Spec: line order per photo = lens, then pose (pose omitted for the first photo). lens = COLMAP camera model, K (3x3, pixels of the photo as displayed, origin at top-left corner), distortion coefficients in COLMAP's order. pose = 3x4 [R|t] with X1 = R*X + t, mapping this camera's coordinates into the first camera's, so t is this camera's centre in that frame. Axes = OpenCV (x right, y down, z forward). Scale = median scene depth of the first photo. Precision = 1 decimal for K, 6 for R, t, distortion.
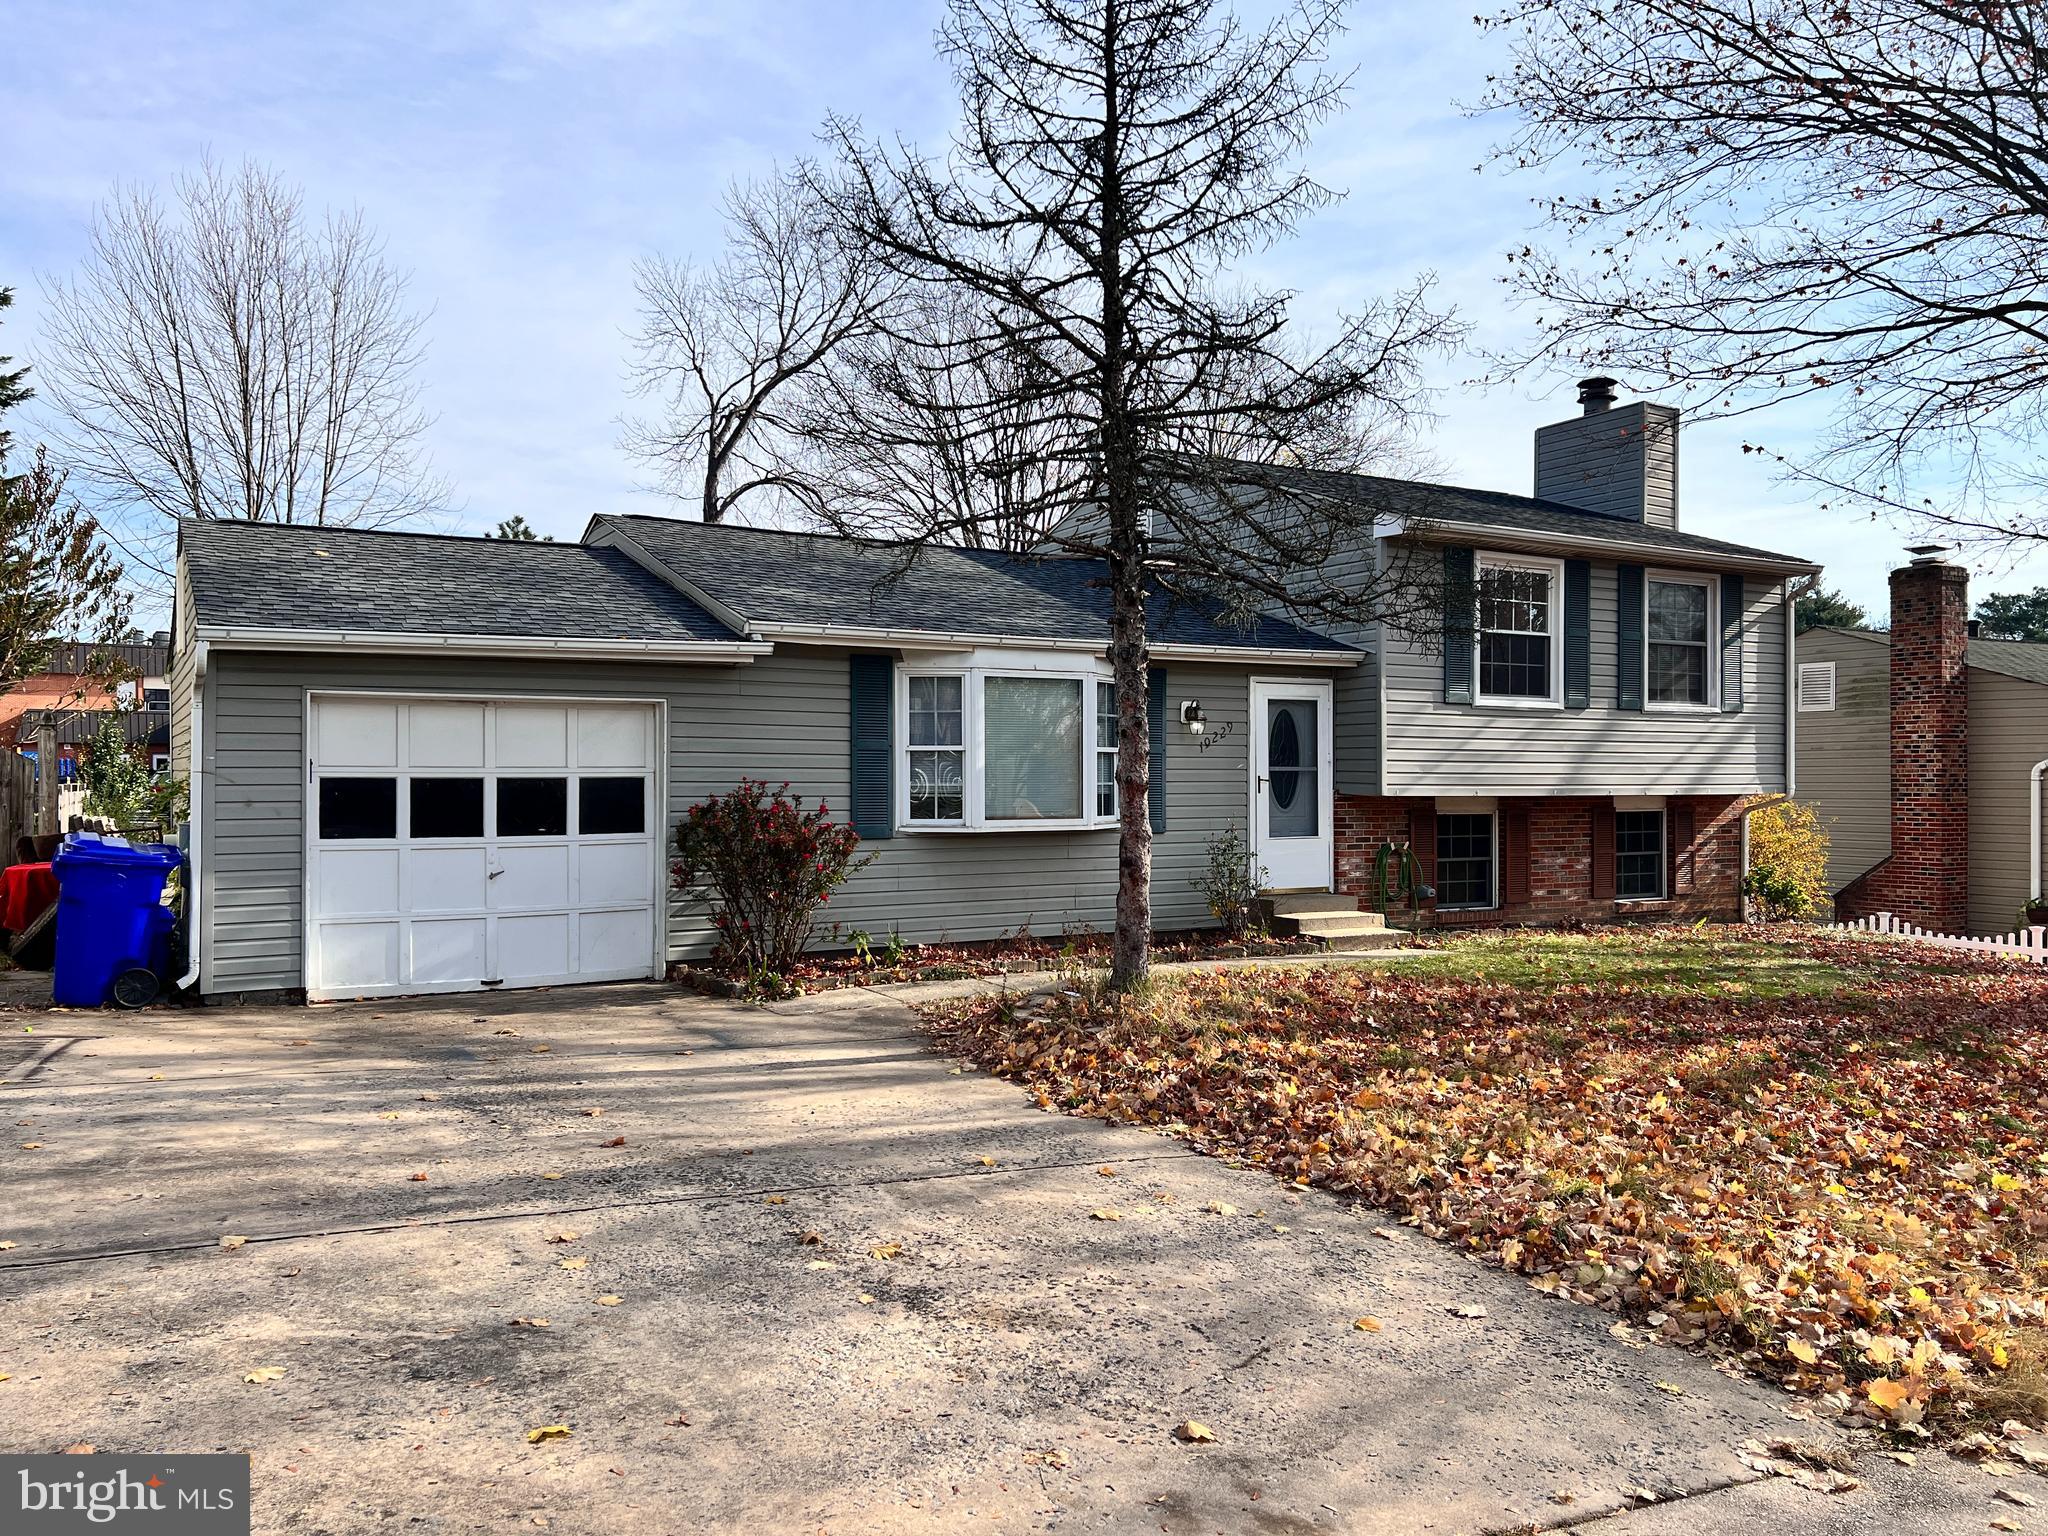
lens RADIAL K [[1513.5, 0, 1024.0], [0, 1513.5, 768.0], [0, 0, 1]] dist [0.048675, -0.005021]
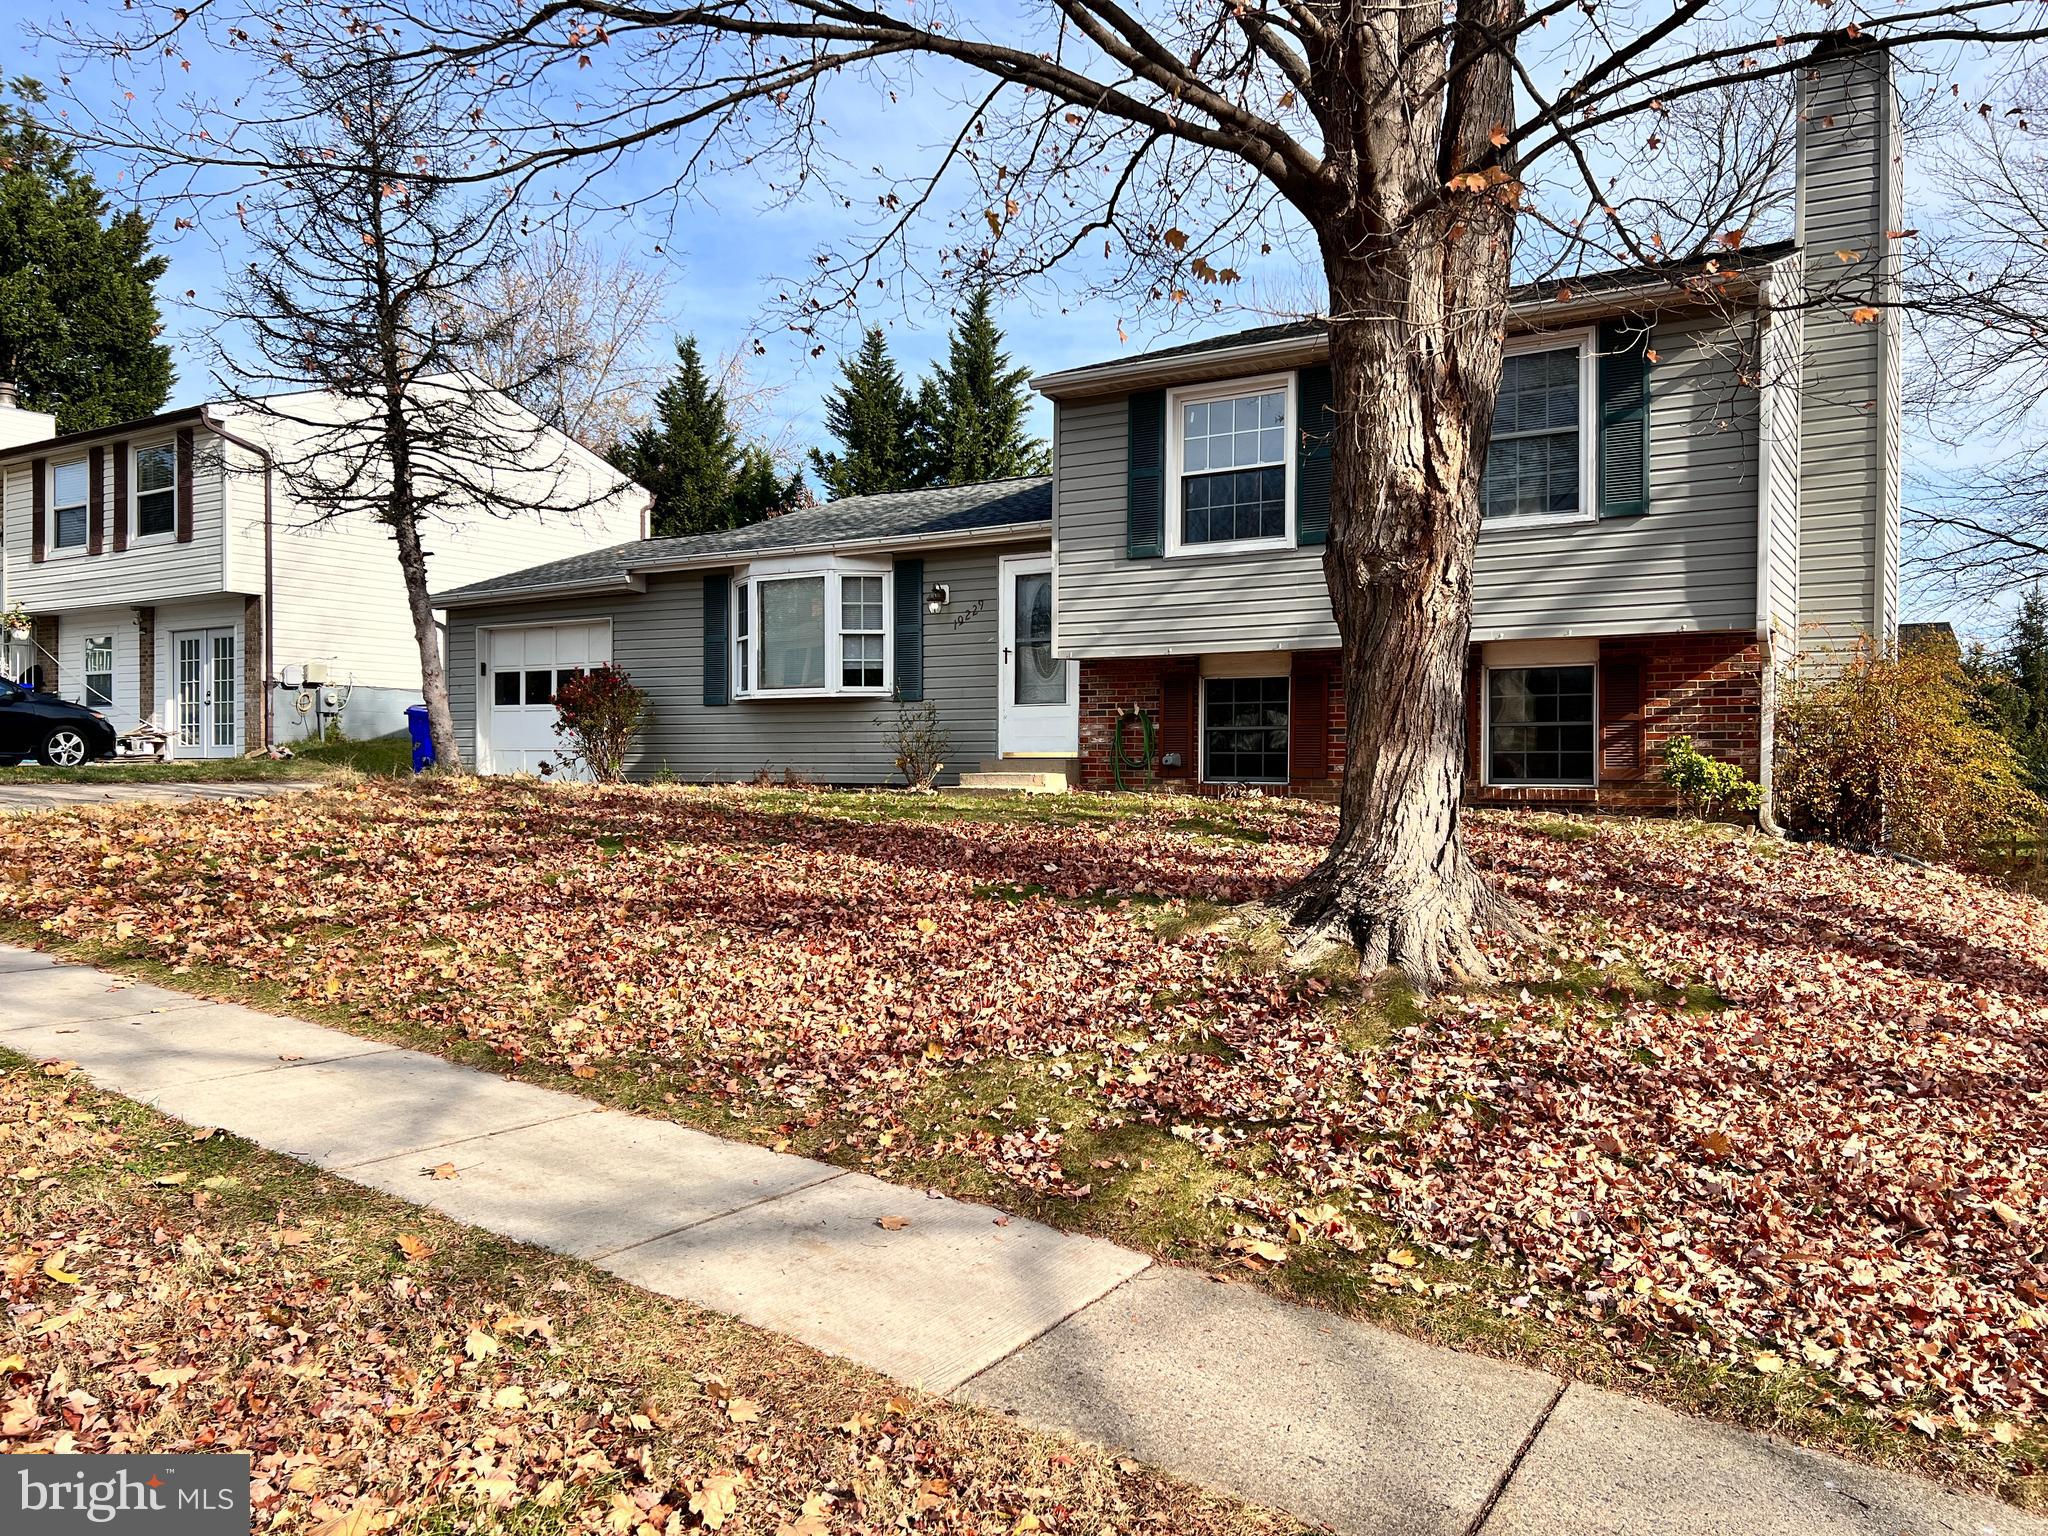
lens RADIAL K [[1513.5, 0, 1024.0], [0, 1513.5, 768.0], [0, 0, 1]] dist [0.048675, -0.005021]
pose [[0.462616, 0.002721, -0.886555, 1.035252], [0.005454, 0.999968, 0.005914, 0.078401], [0.886542, -0.007571, 0.462586, 0.474022]]
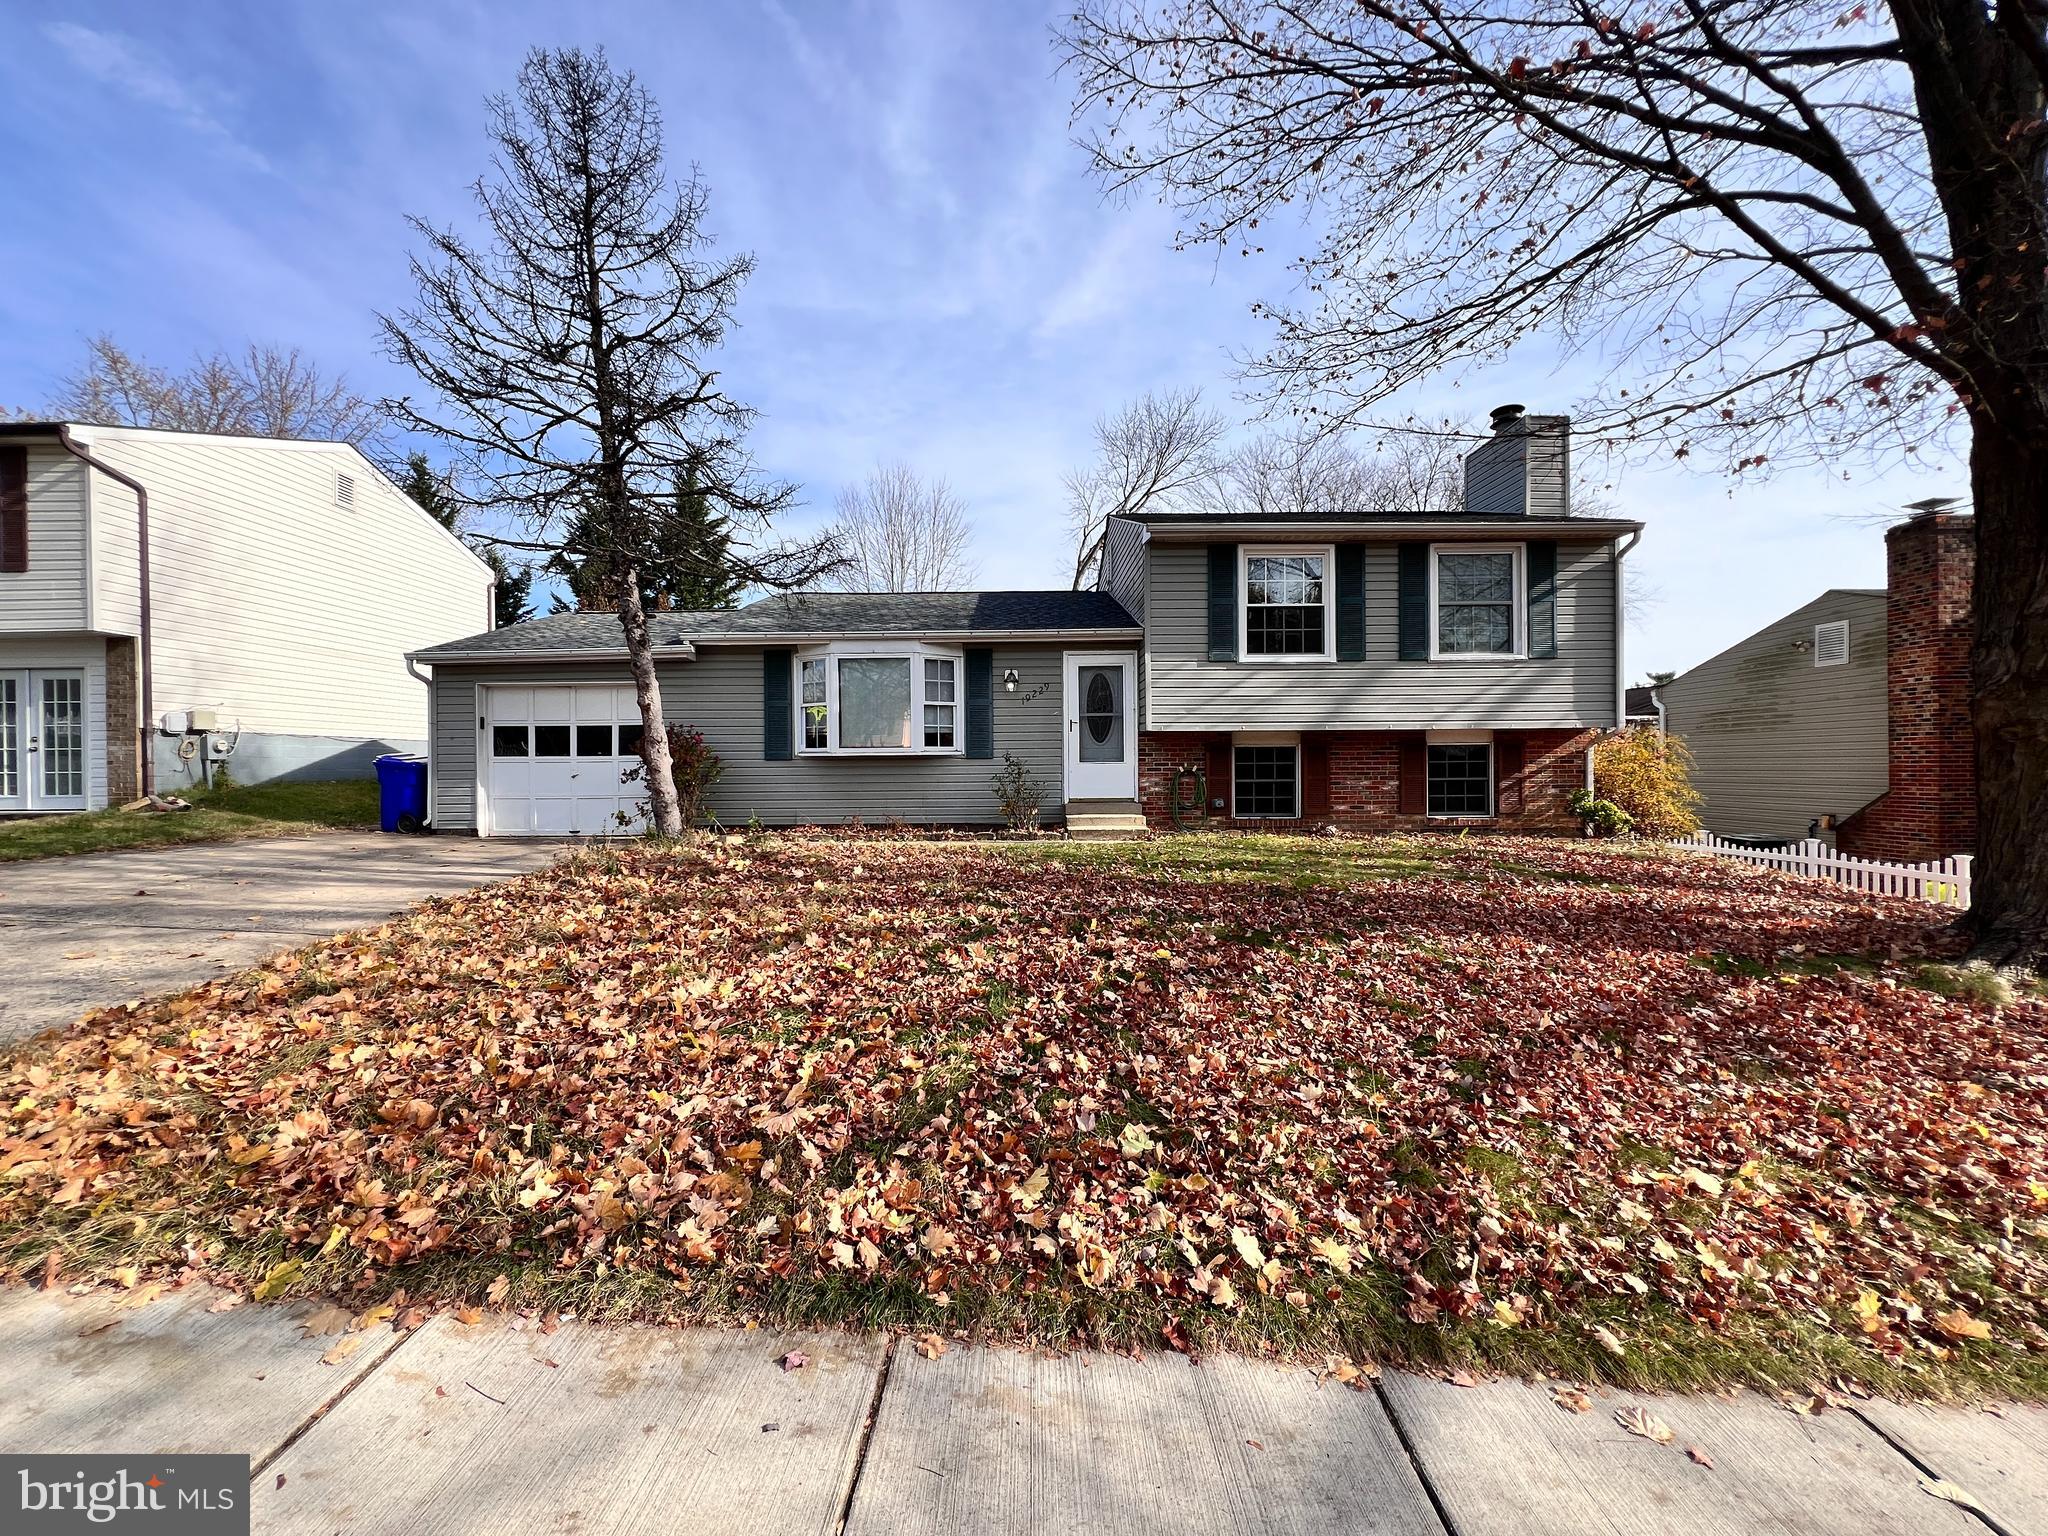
lens RADIAL K [[815.7, 0, 1024.0], [0, 815.7, 768.0], [0, 0, 1]] dist [-0.002769, 0.000070]
pose [[0.863256, -0.006373, -0.504726, 0.472092], [0.012282, 0.999889, 0.008380, 0.040686], [0.504617, -0.013433, 0.863239, 0.281273]]
